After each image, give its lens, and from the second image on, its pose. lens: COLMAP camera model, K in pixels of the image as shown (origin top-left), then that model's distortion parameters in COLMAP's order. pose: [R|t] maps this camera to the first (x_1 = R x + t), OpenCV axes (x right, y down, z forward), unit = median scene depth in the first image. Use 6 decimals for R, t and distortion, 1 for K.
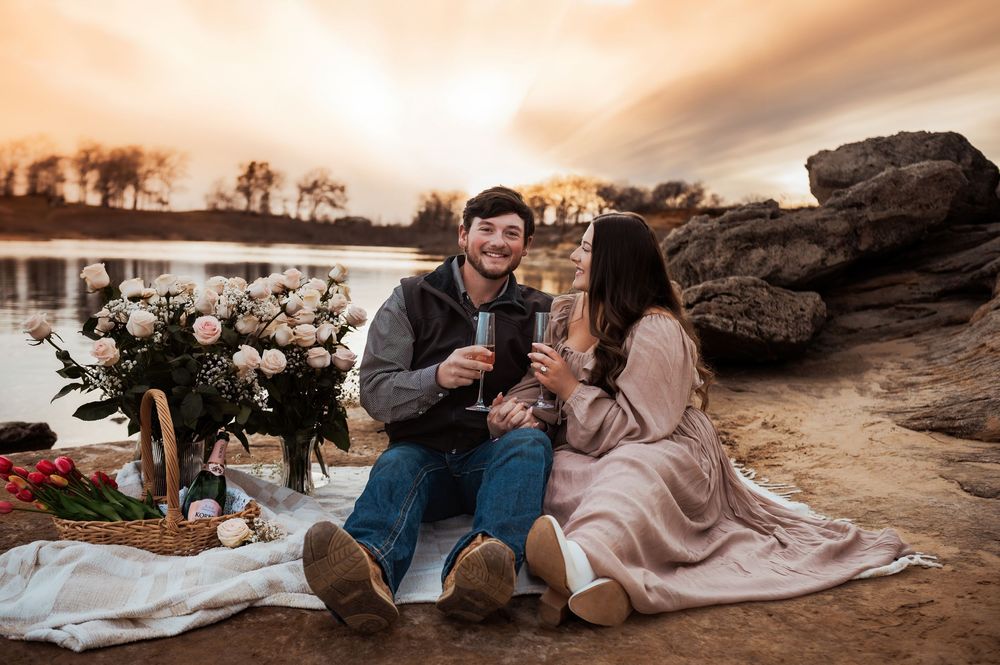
lens RADIAL K [[999.4, 0, 502.6], [0, 999.4, 332.3], [0, 0, 1]] dist [0.044089, 0.000000]
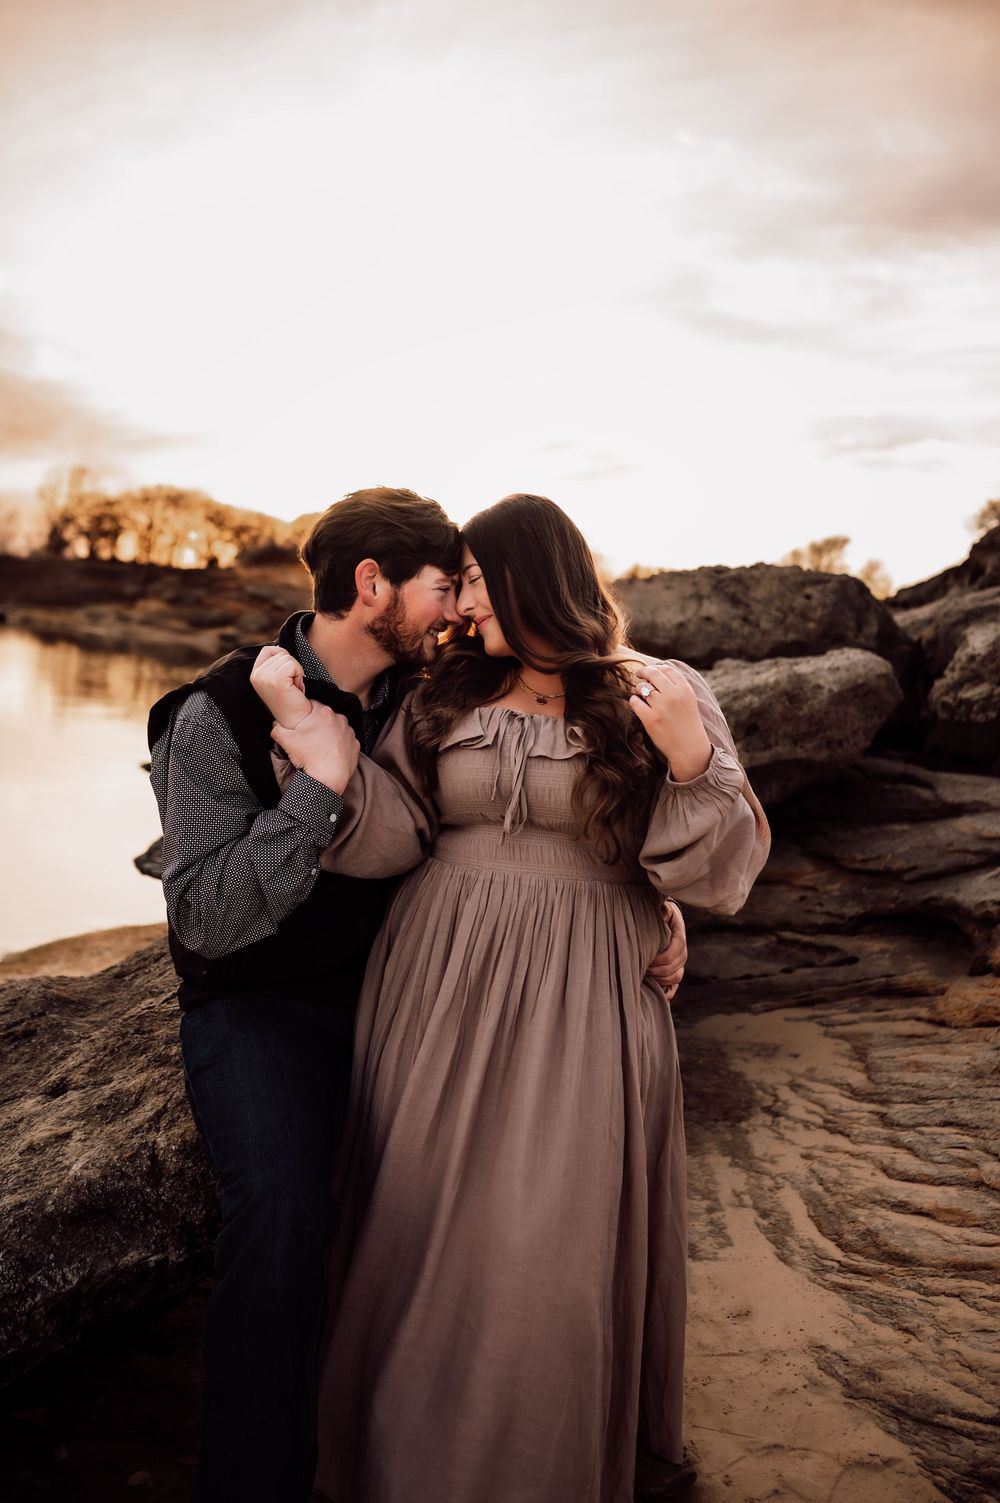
lens RADIAL K [[1502.2, 0, 510.4], [0, 1502.2, 745.5], [0, 0, 1]] dist [0.044089, 0.000000]
pose [[0.954598, 0.038226, 0.295433, 0.029762], [-0.042104, 0.999090, 0.006772, -0.120583], [-0.294906, -0.018904, 0.955339, 0.305682]]
